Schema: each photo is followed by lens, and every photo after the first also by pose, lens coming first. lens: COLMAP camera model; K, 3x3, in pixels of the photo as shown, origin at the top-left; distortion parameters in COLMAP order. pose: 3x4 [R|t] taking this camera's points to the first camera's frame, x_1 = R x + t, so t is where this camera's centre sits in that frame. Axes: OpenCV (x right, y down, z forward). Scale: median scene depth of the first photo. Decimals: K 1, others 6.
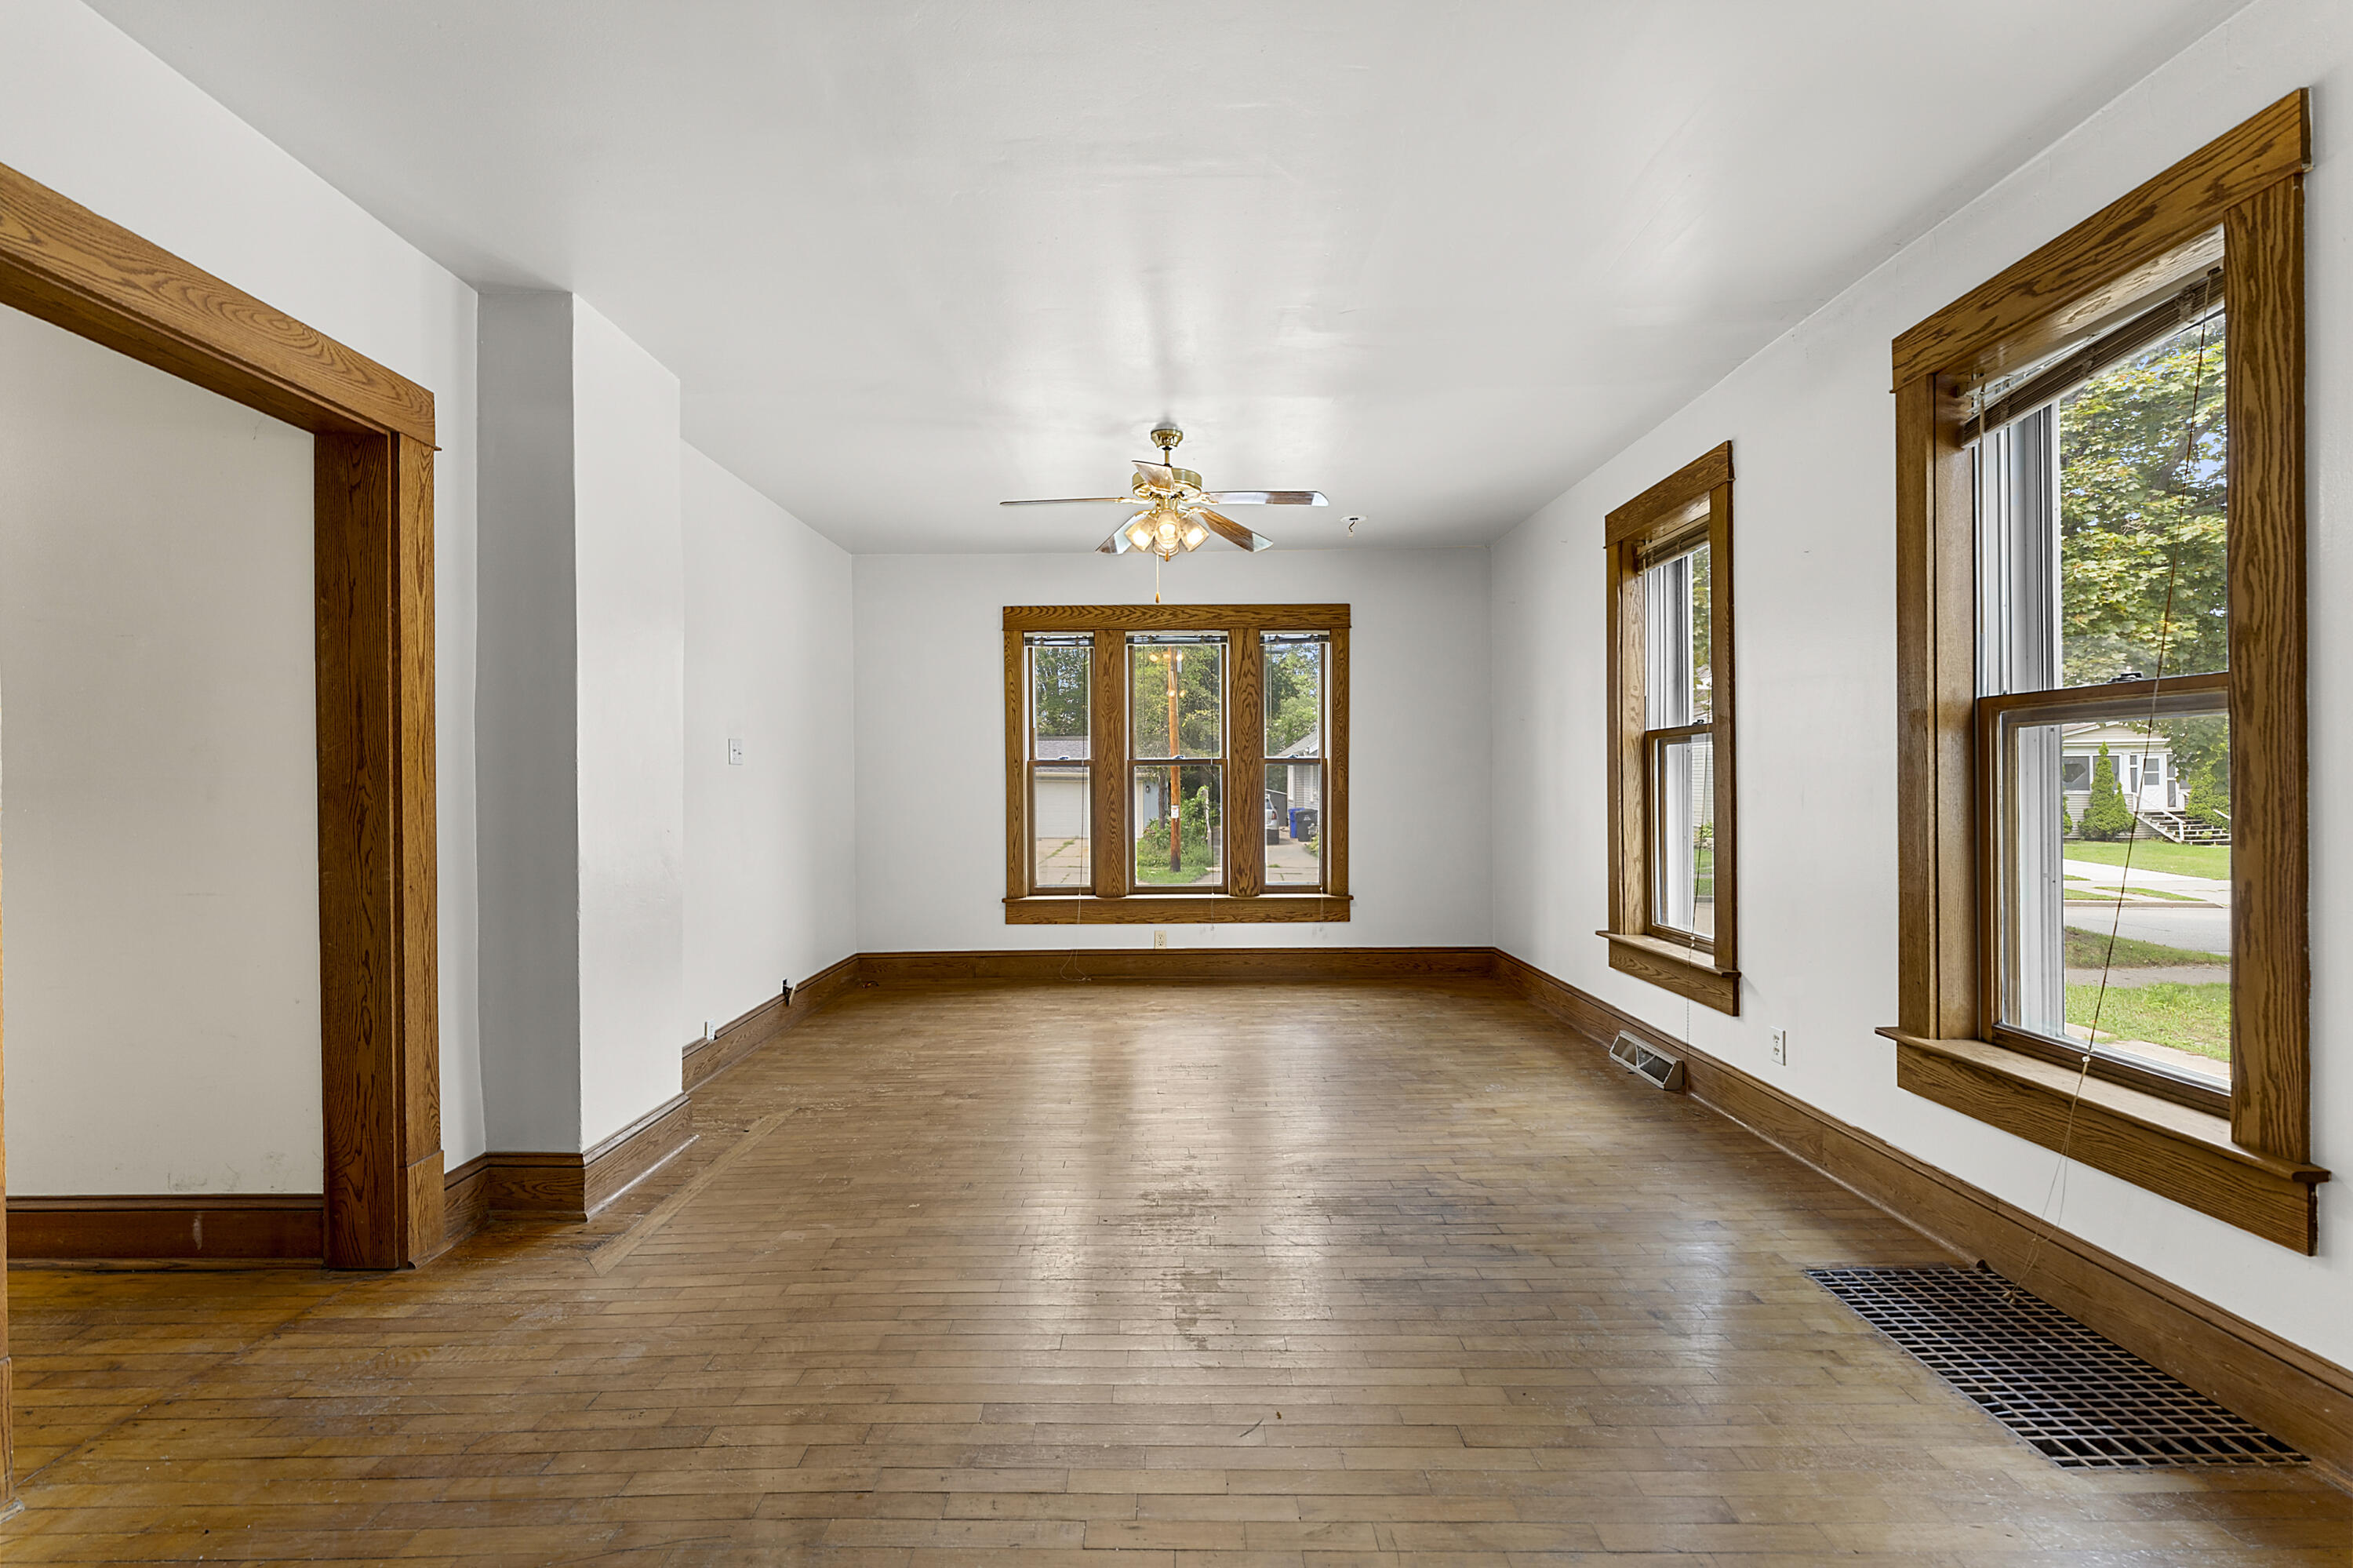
lens RADIAL K [[952.8, 0, 1171.8], [0, 952.8, 788.3], [0, 0, 1]] dist [-0.000686, -0.000774]
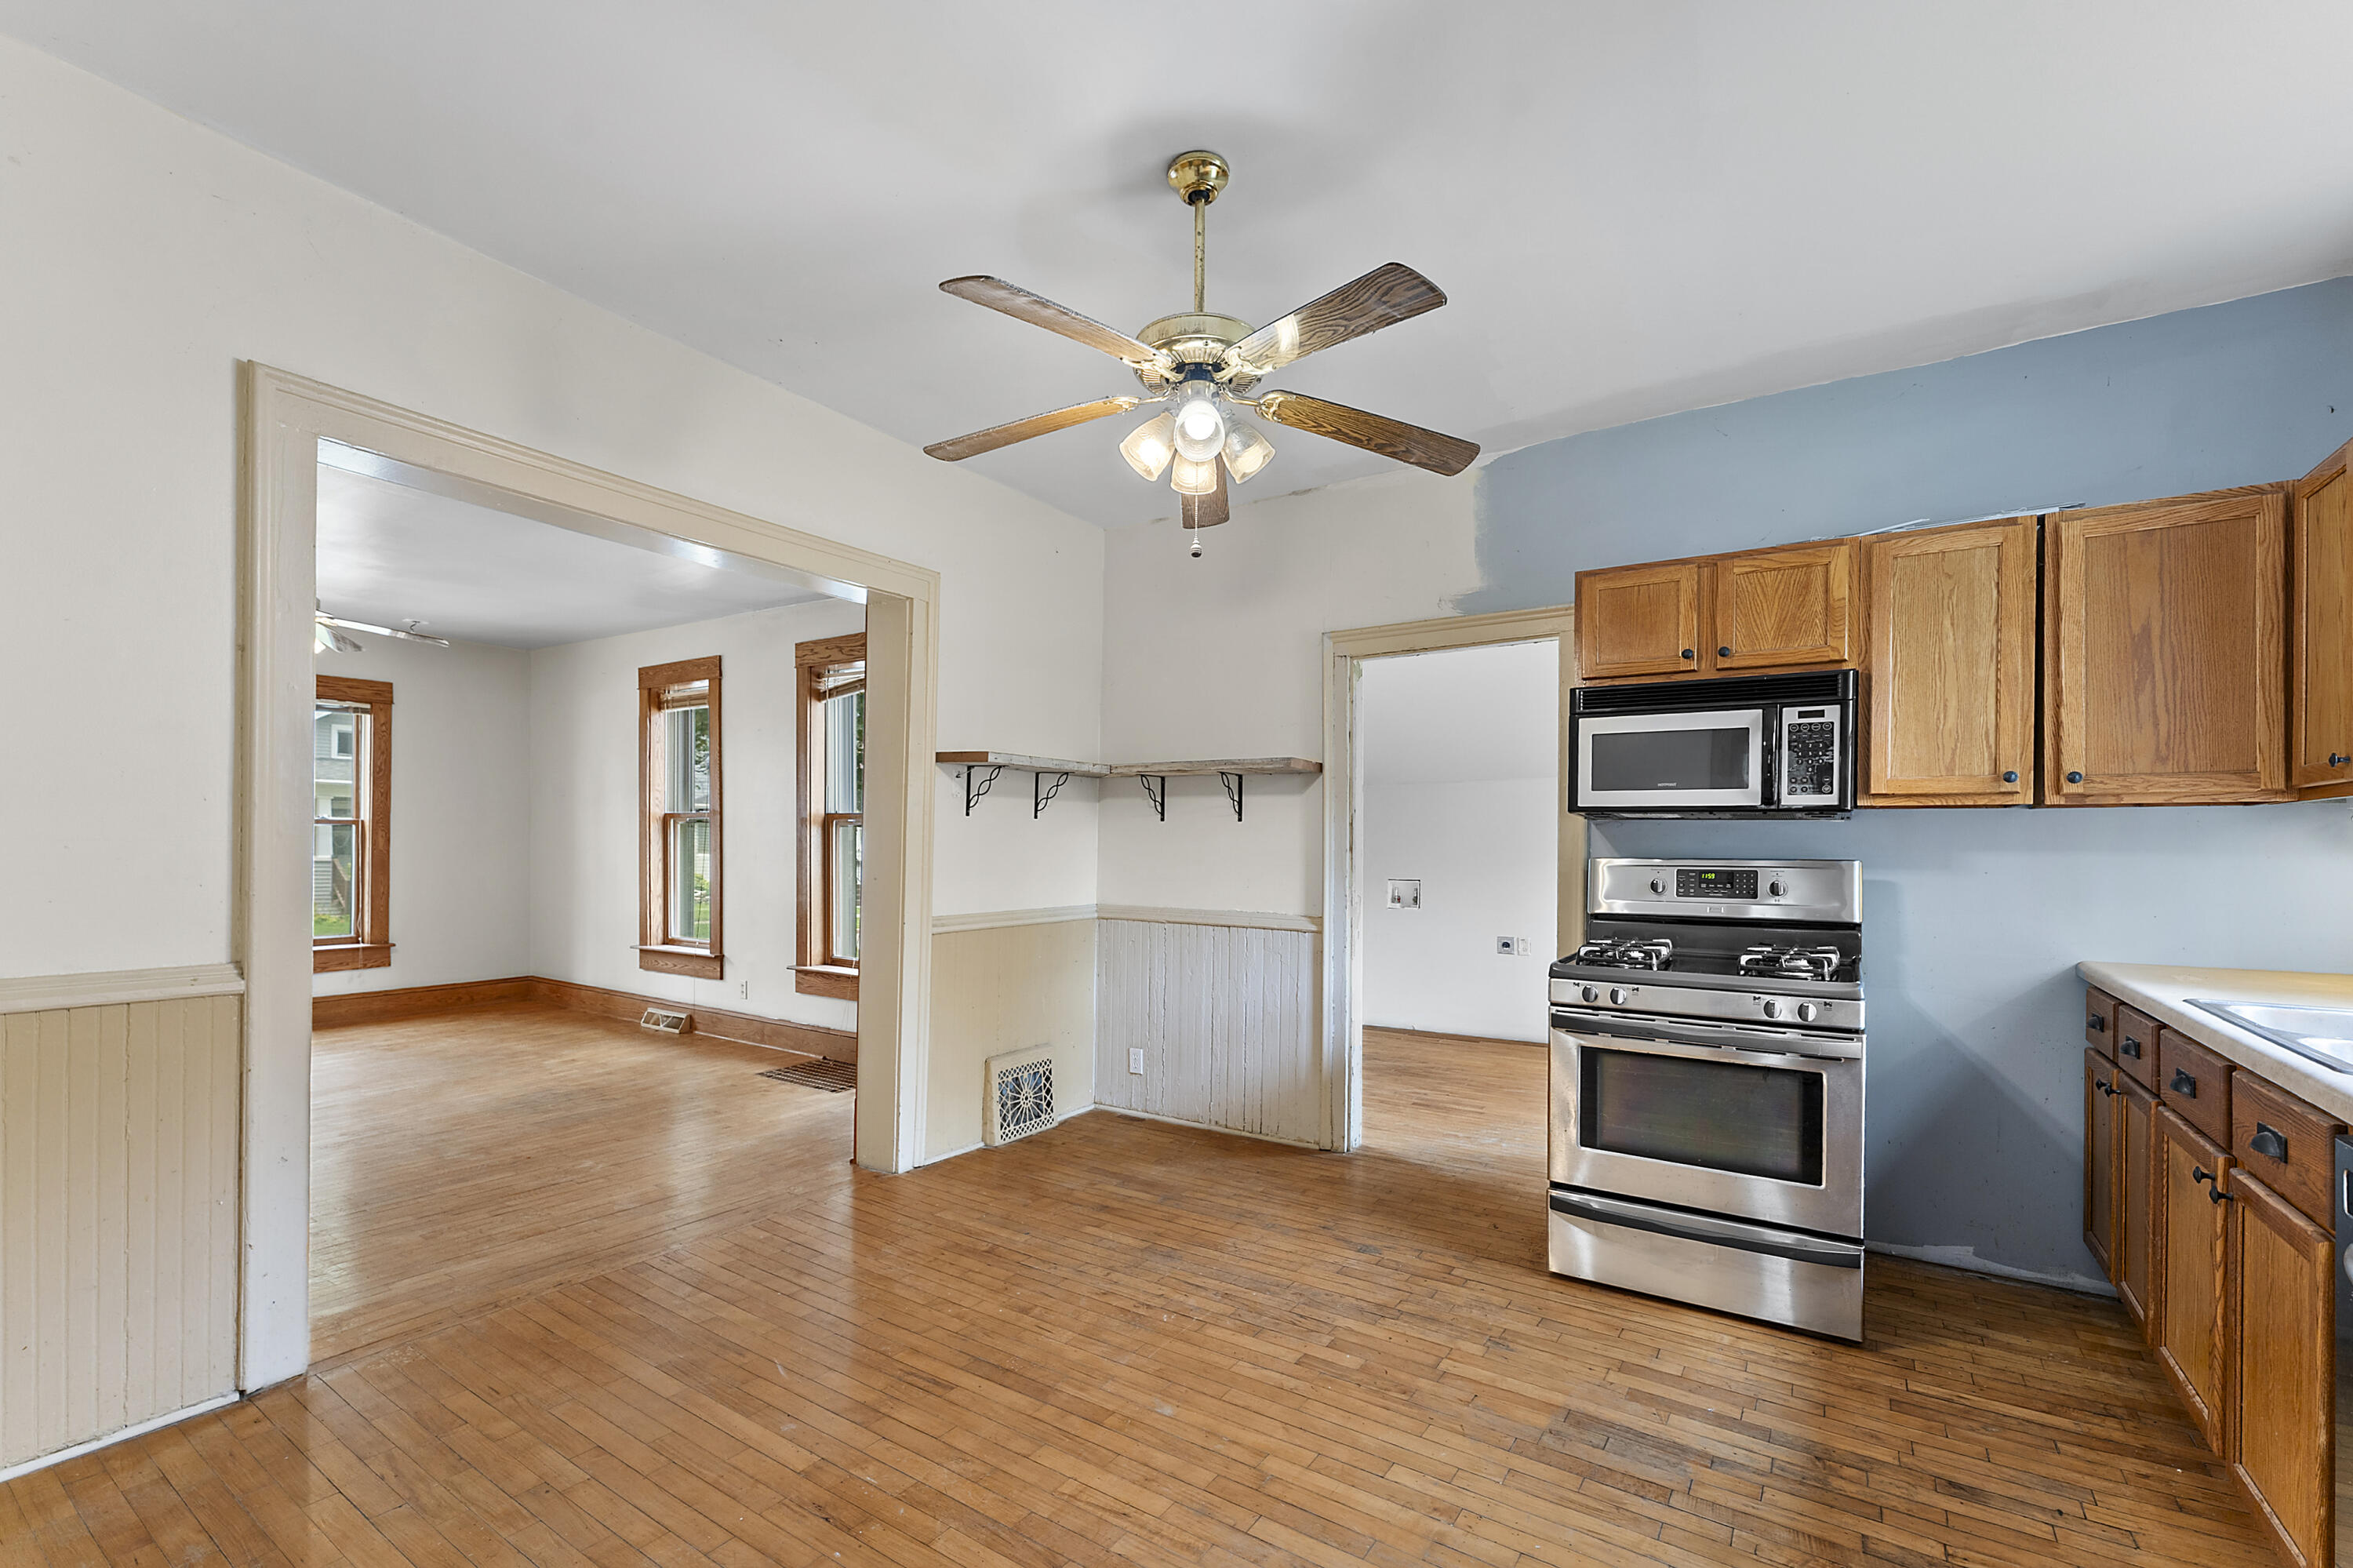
lens RADIAL K [[999.0, 0, 1184.6], [0, 999.0, 849.5], [0, 0, 1]] dist [-0.000796, -0.000364]
pose [[0.552257, -0.000528, 0.833674, -0.426033], [-0.008309, 0.999947, 0.006137, -0.019423], [-0.833633, -0.010317, 0.552223, -0.657138]]
